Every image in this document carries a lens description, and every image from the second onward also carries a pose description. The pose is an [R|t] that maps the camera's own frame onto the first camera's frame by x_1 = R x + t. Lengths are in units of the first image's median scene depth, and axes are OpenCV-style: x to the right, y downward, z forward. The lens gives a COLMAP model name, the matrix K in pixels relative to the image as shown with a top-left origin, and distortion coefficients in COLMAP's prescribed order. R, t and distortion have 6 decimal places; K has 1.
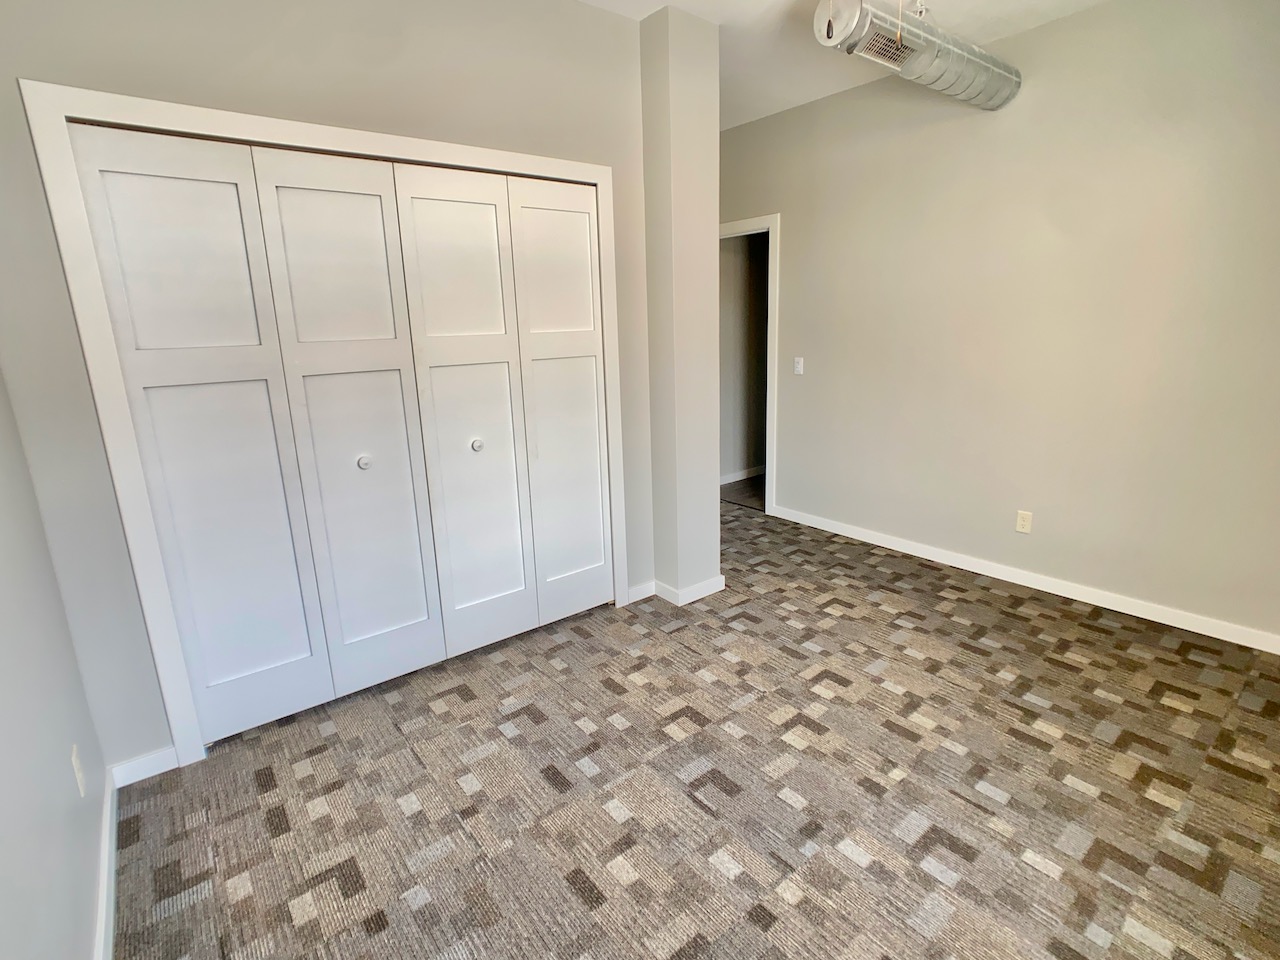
lens RADIAL K [[628.7, 0, 639.0], [0, 628.7, 480.8], [0, 0, 1]] dist [-0.010419, 0.004869]
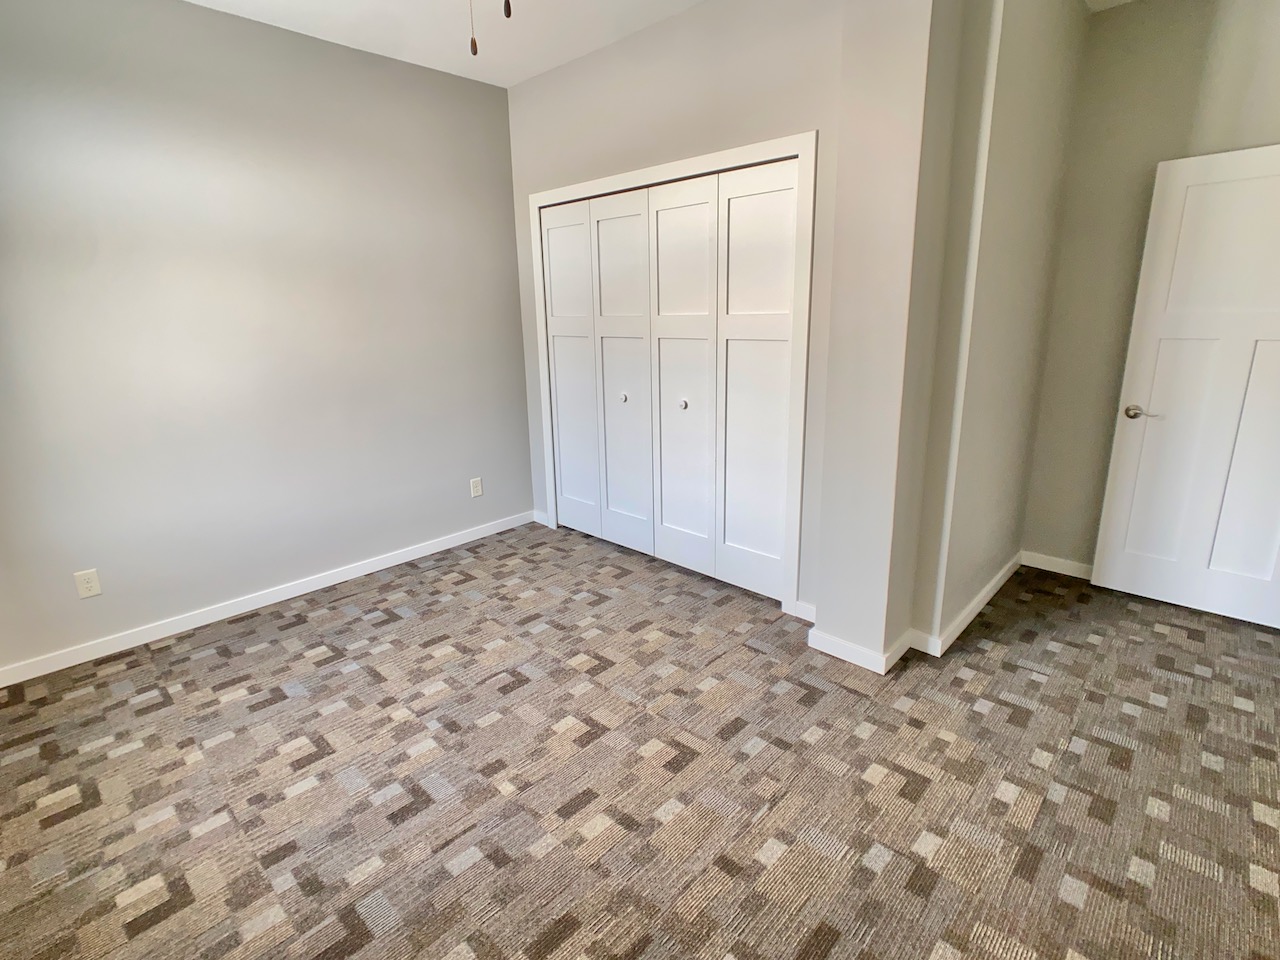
lens RADIAL K [[628.7, 0, 645.9], [0, 628.7, 472.4], [0, 0, 1]] dist [-0.010419, 0.004869]
pose [[0.138627, 0.277451, -0.950686, 0.985006], [-0.230579, 0.942616, 0.241473, -0.218852], [0.963128, 0.185734, 0.194646, 0.746308]]
